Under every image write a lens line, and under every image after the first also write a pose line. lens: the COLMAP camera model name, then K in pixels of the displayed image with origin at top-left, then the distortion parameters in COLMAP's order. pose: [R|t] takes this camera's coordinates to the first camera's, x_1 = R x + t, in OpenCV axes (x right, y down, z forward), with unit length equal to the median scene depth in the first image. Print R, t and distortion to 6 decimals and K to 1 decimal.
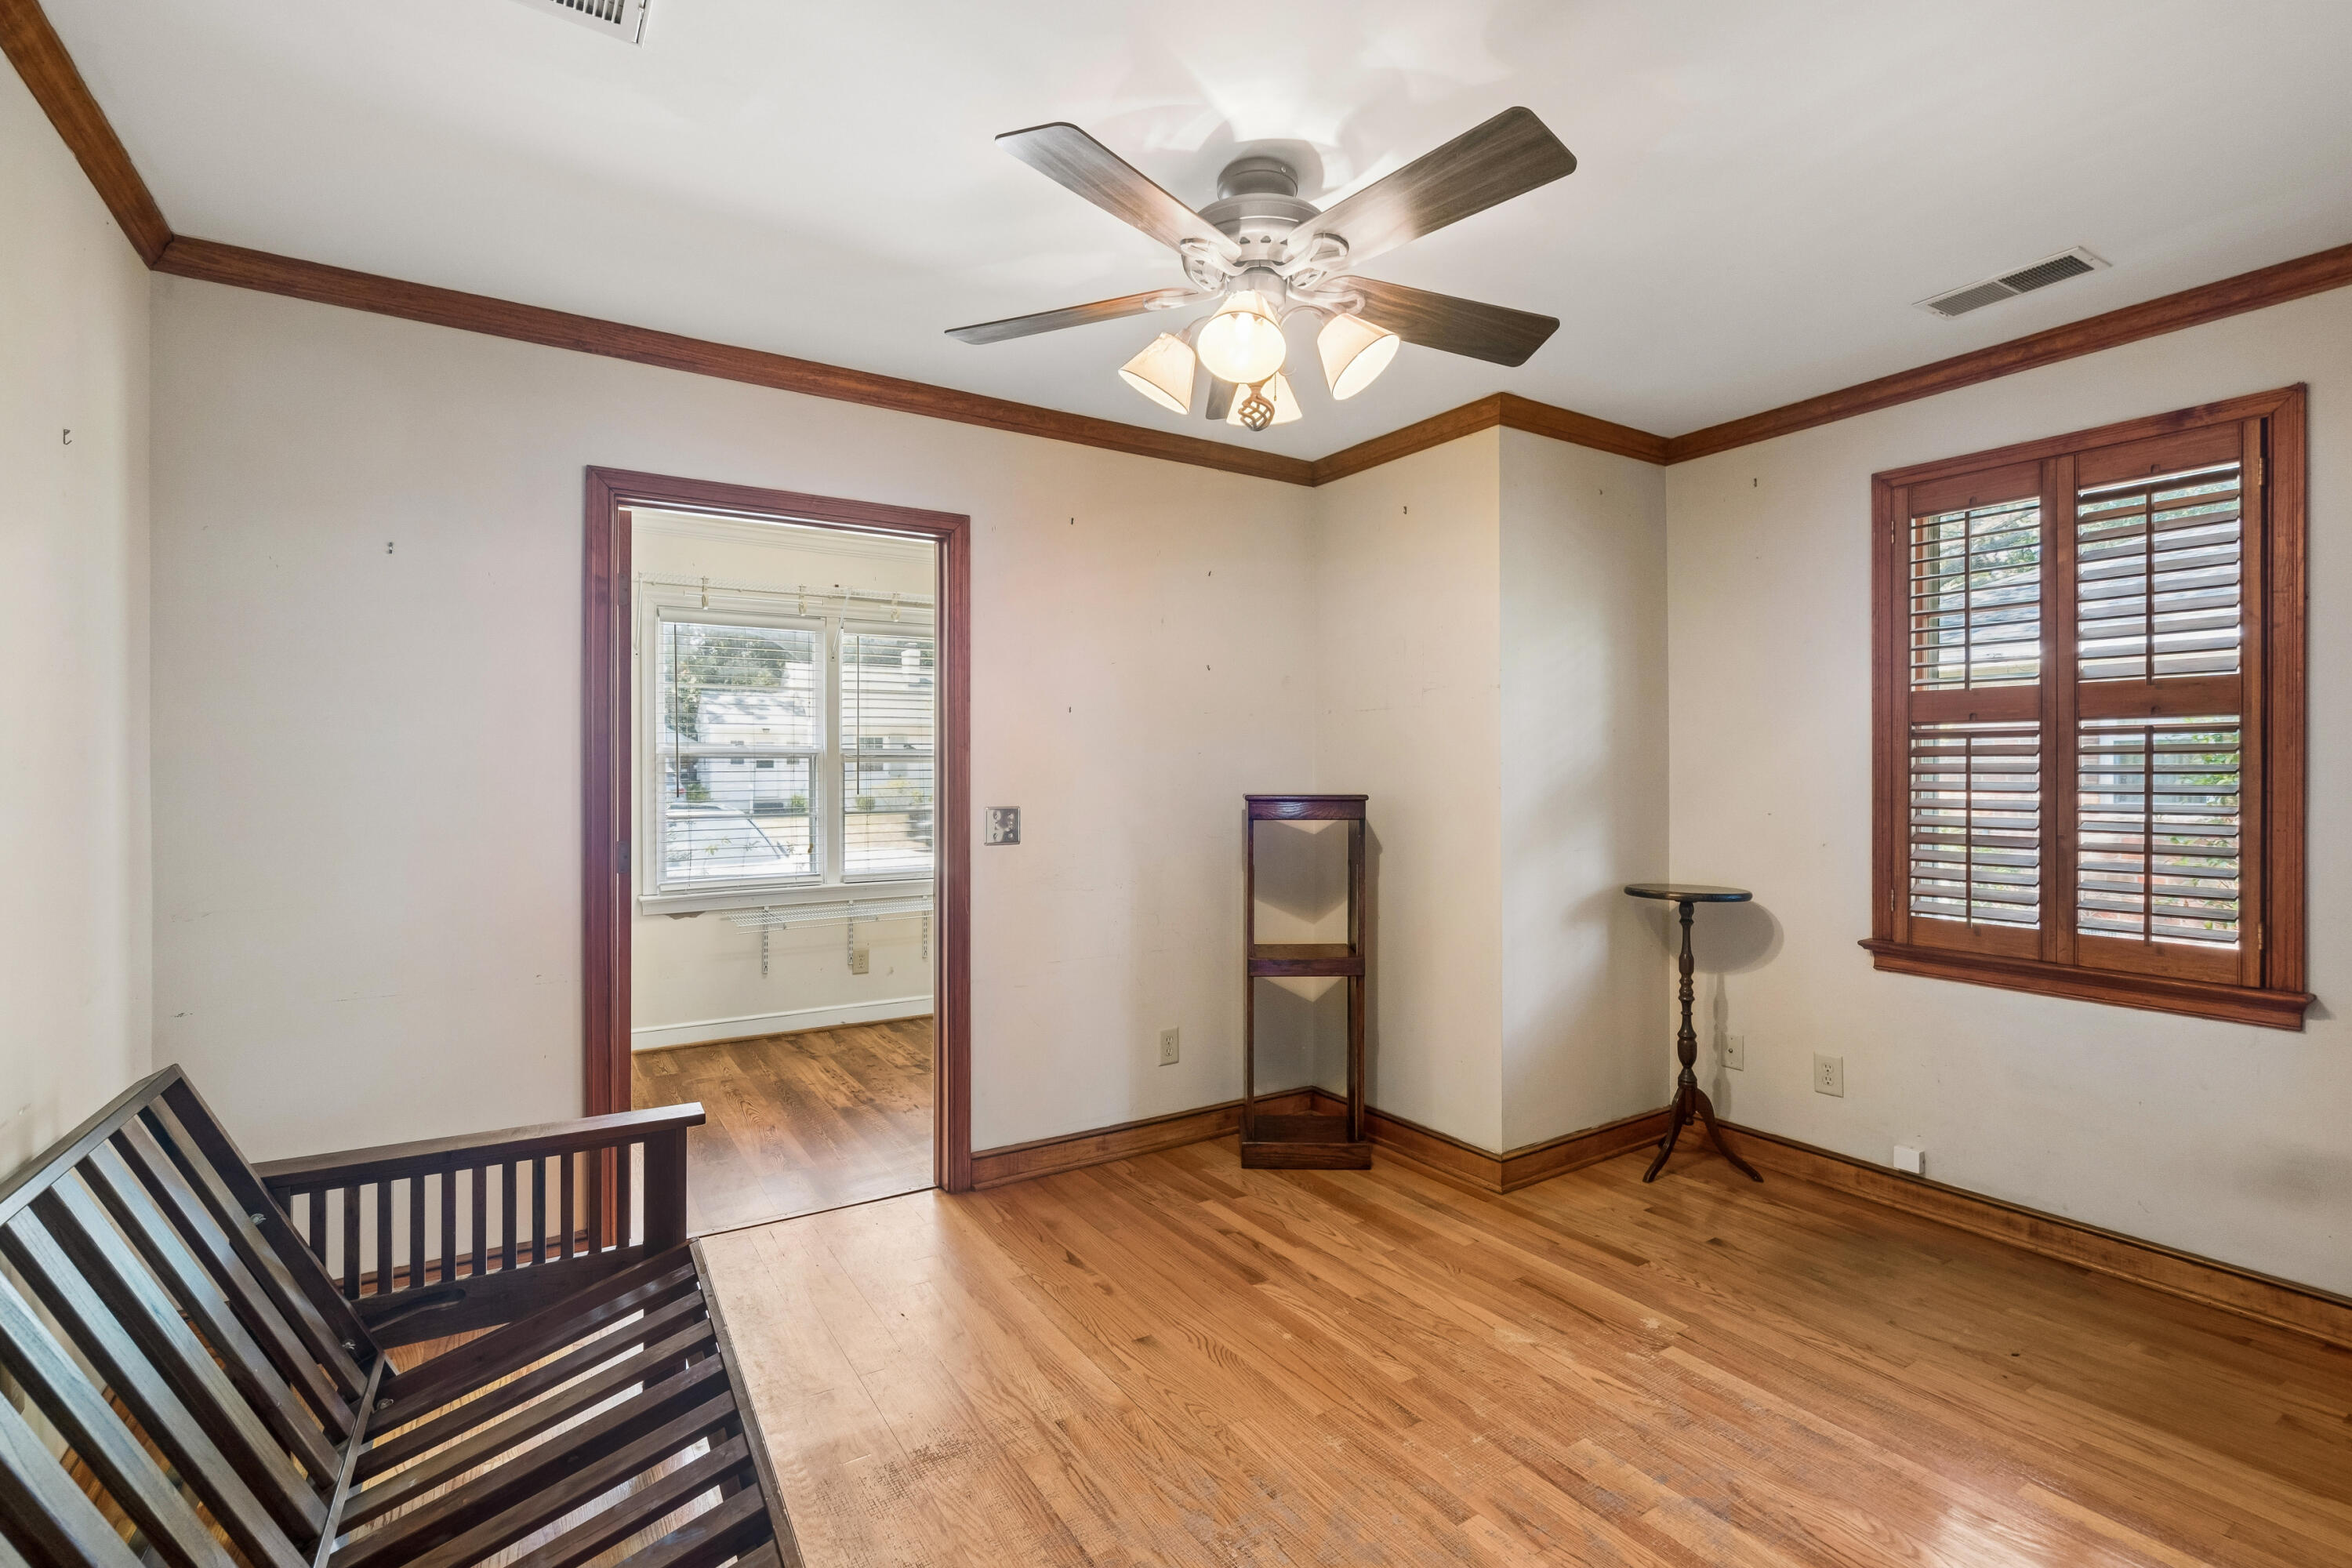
lens RADIAL K [[1089.7, 0, 1158.2], [0, 1089.7, 775.7], [0, 0, 1]] dist [0.002336, 0.000172]
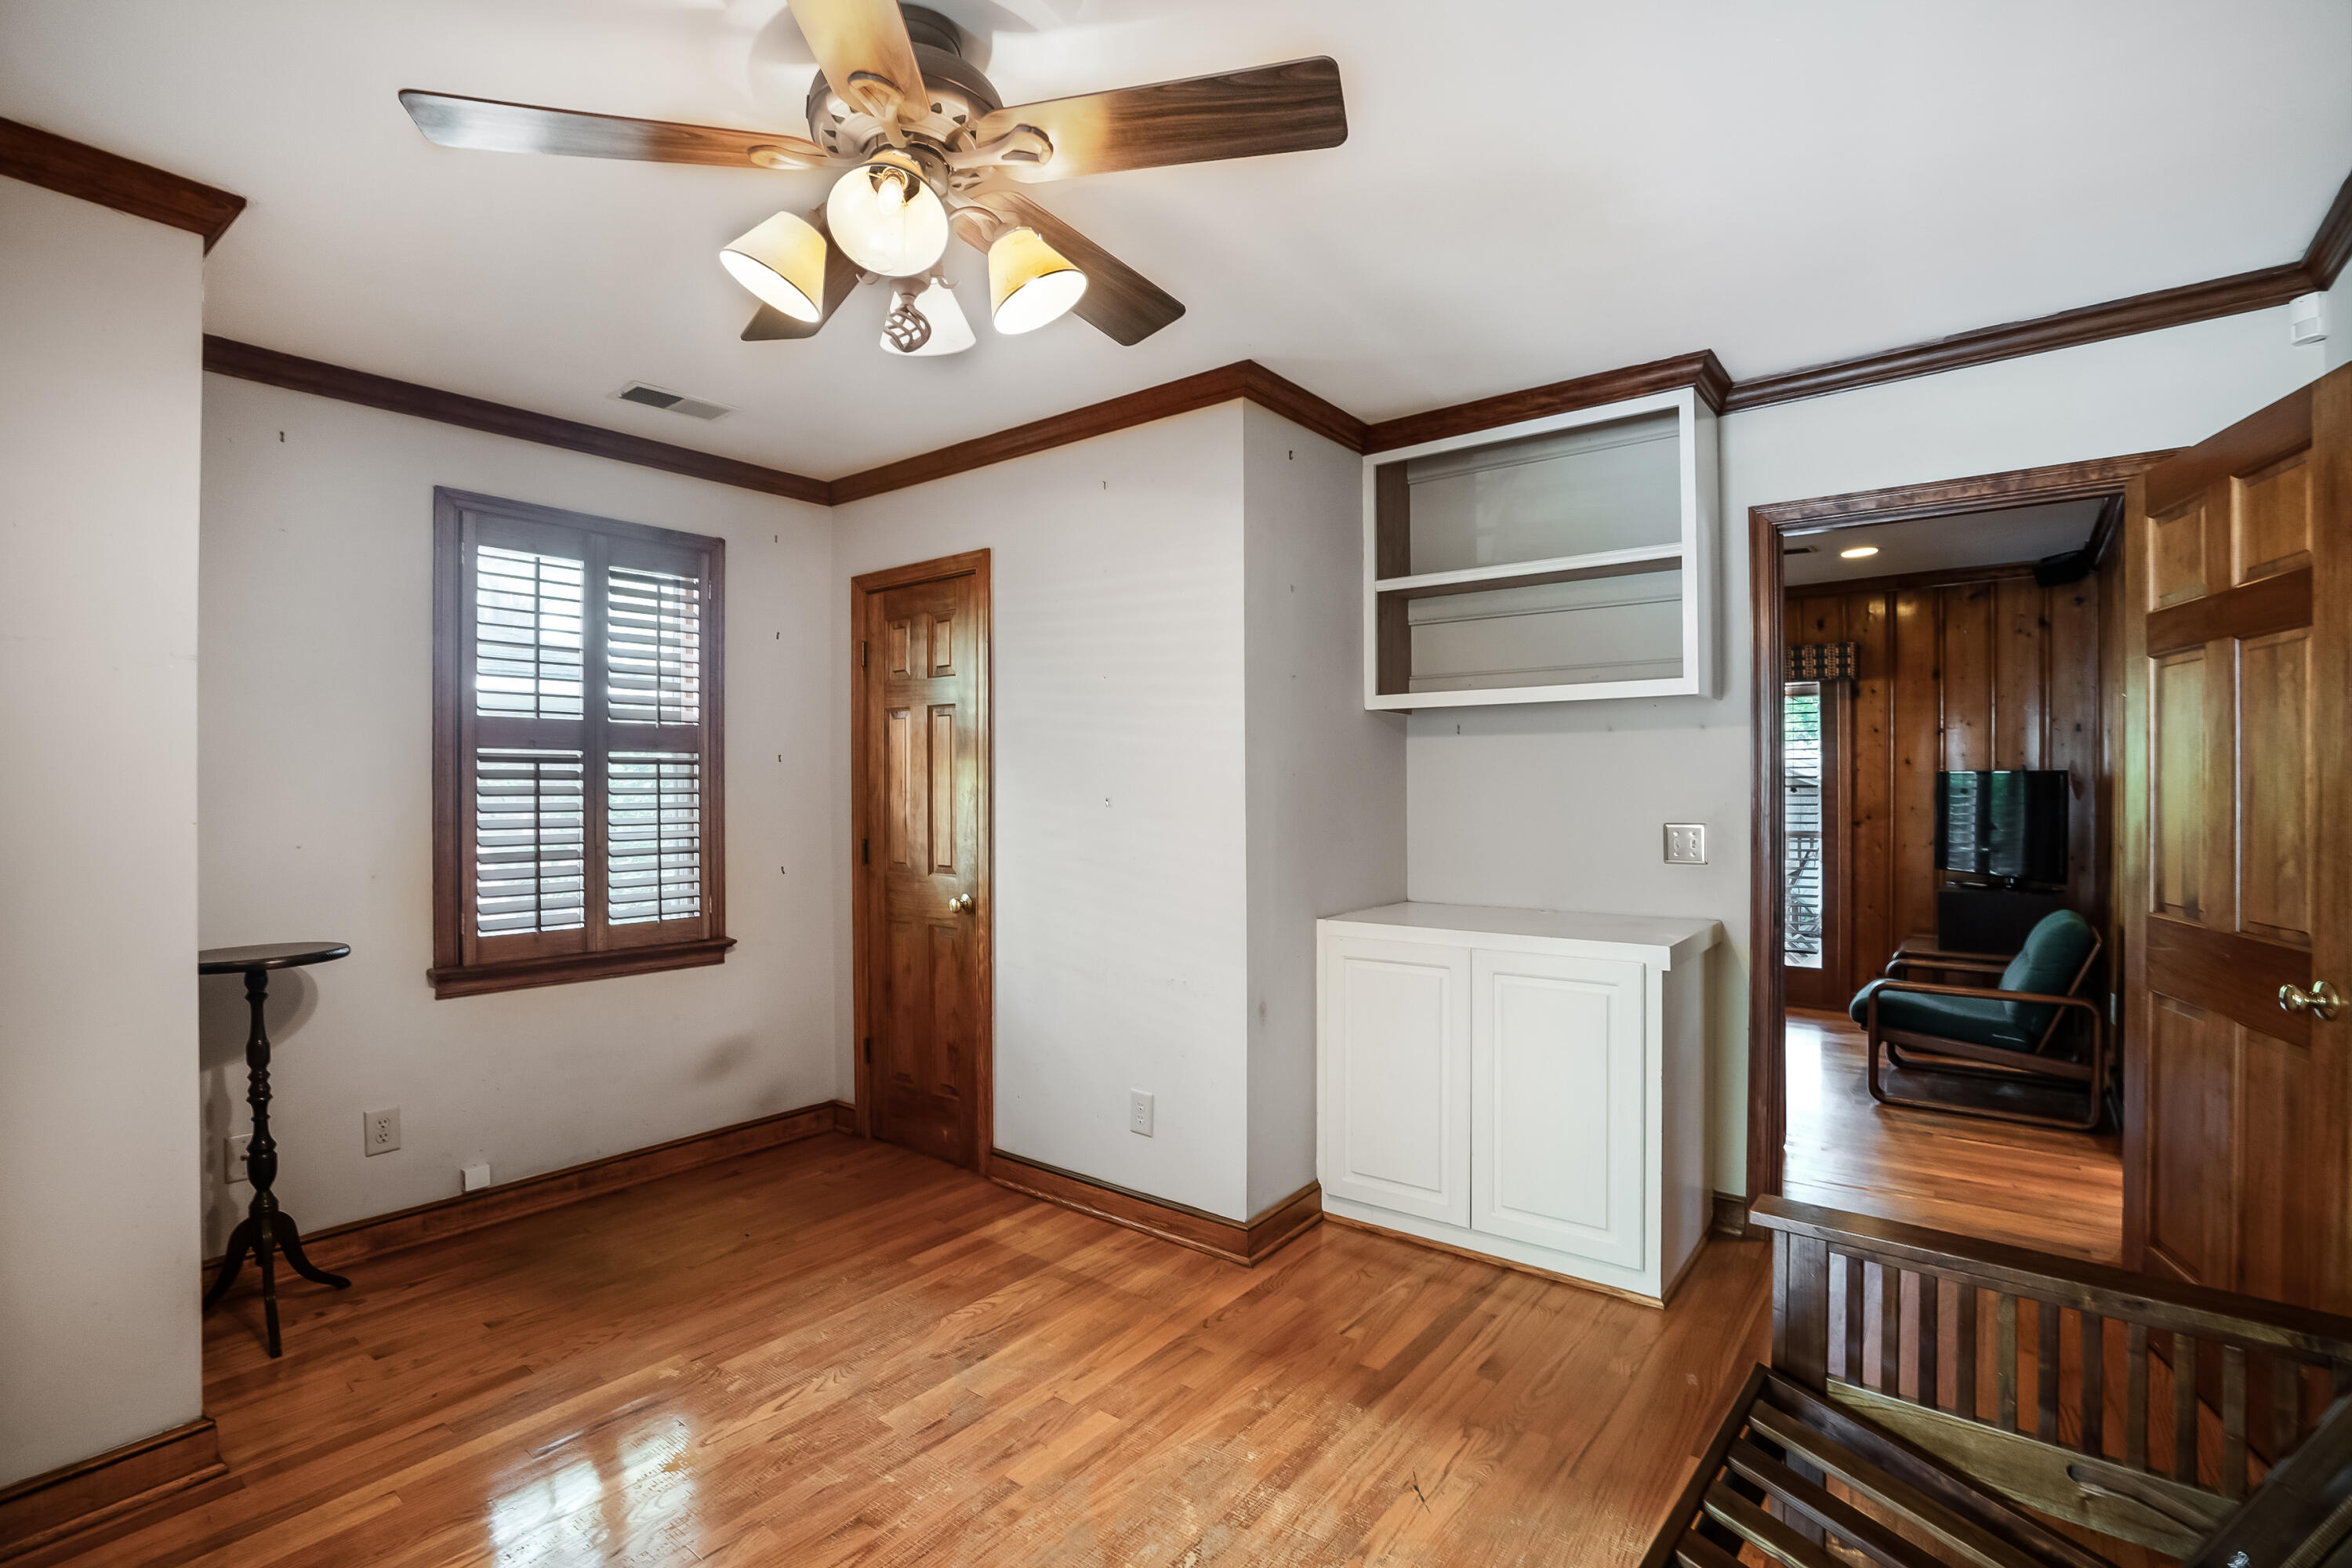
lens RADIAL K [[1076.2, 0, 1177.4], [0, 1076.2, 794.2], [0, 0, 1]] dist [-0.014568, 0.000513]
pose [[-0.341753, -0.001759, 0.939788, -0.503524], [0.008289, 0.999954, 0.004886, -0.003217], [-0.939753, 0.009459, -0.341723, 0.787682]]
